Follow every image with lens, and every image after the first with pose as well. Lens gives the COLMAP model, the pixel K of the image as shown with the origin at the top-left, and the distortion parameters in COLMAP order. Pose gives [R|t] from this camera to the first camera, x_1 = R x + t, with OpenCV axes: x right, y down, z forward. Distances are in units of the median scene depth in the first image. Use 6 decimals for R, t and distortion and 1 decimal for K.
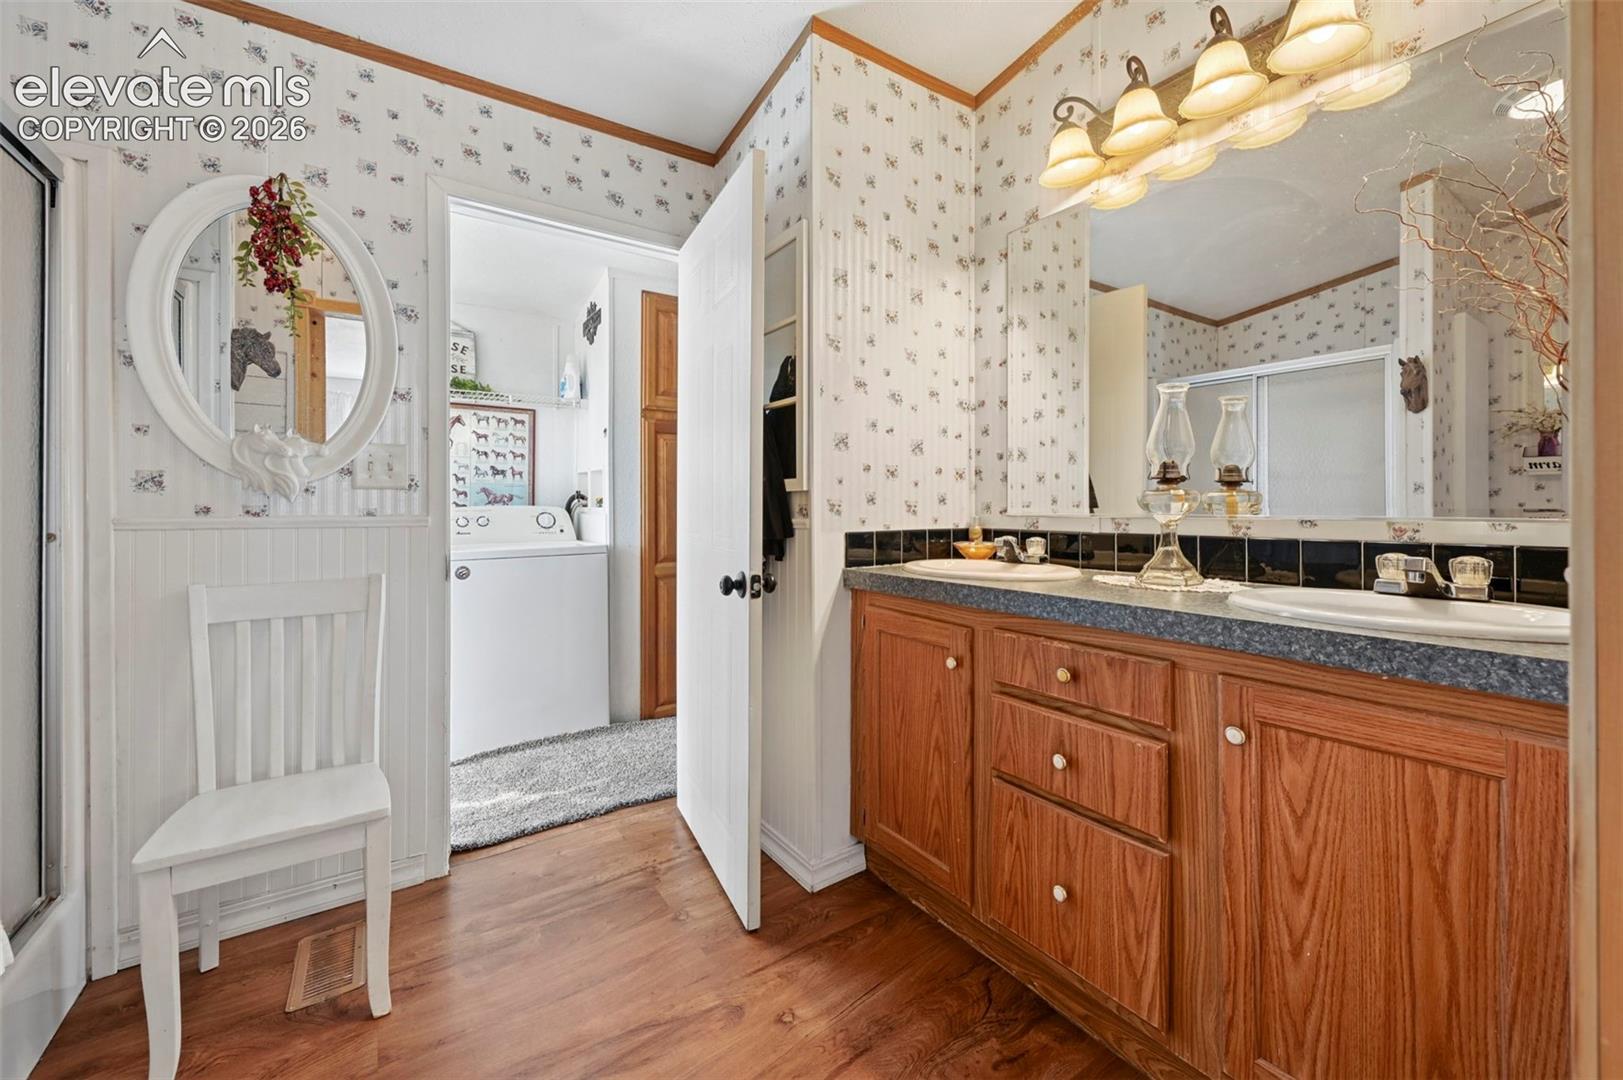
lens RADIAL K [[655.7, 0, 816.3], [0, 655.7, 512.9], [0, 0, 1]] dist [-0.001202, 0.000126]
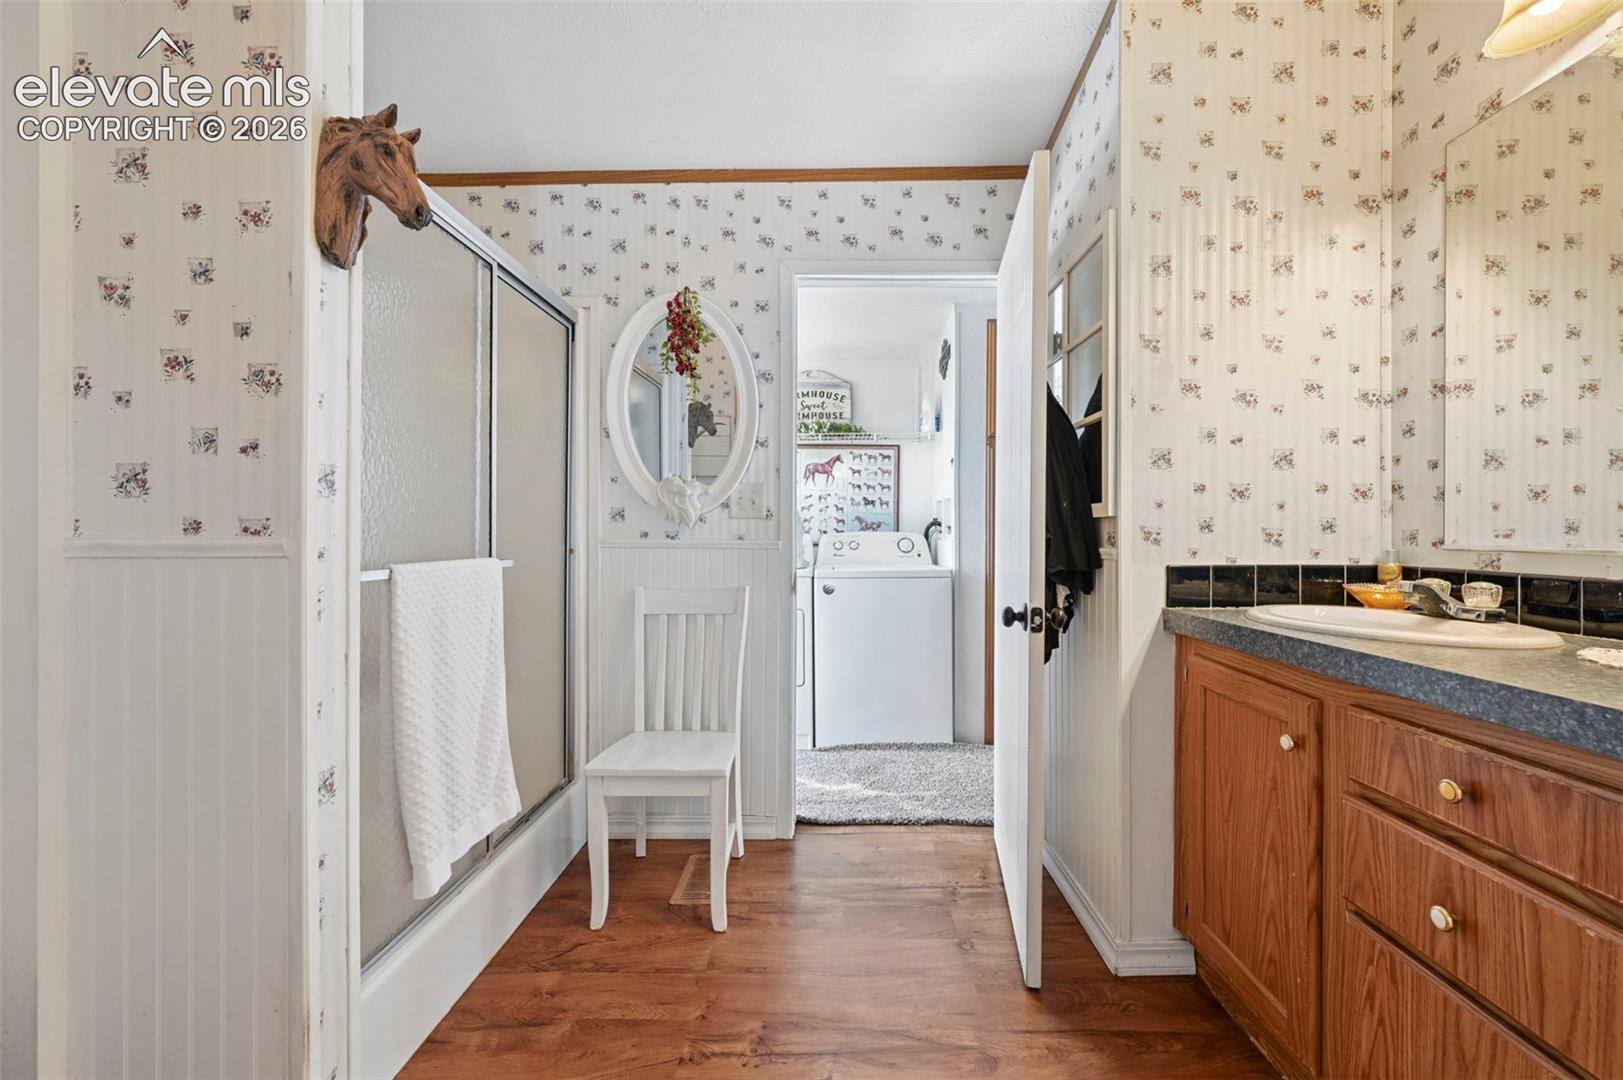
lens RADIAL K [[642.6, 0, 812.0], [0, 642.6, 536.4], [0, 0, 1]] dist [-0.001541, 0.000358]
pose [[0.814134, 0.007937, -0.580623, 0.153925], [-0.010081, 0.999949, -0.000466, -0.002578], [0.580590, 0.006232, 0.814172, 0.061347]]
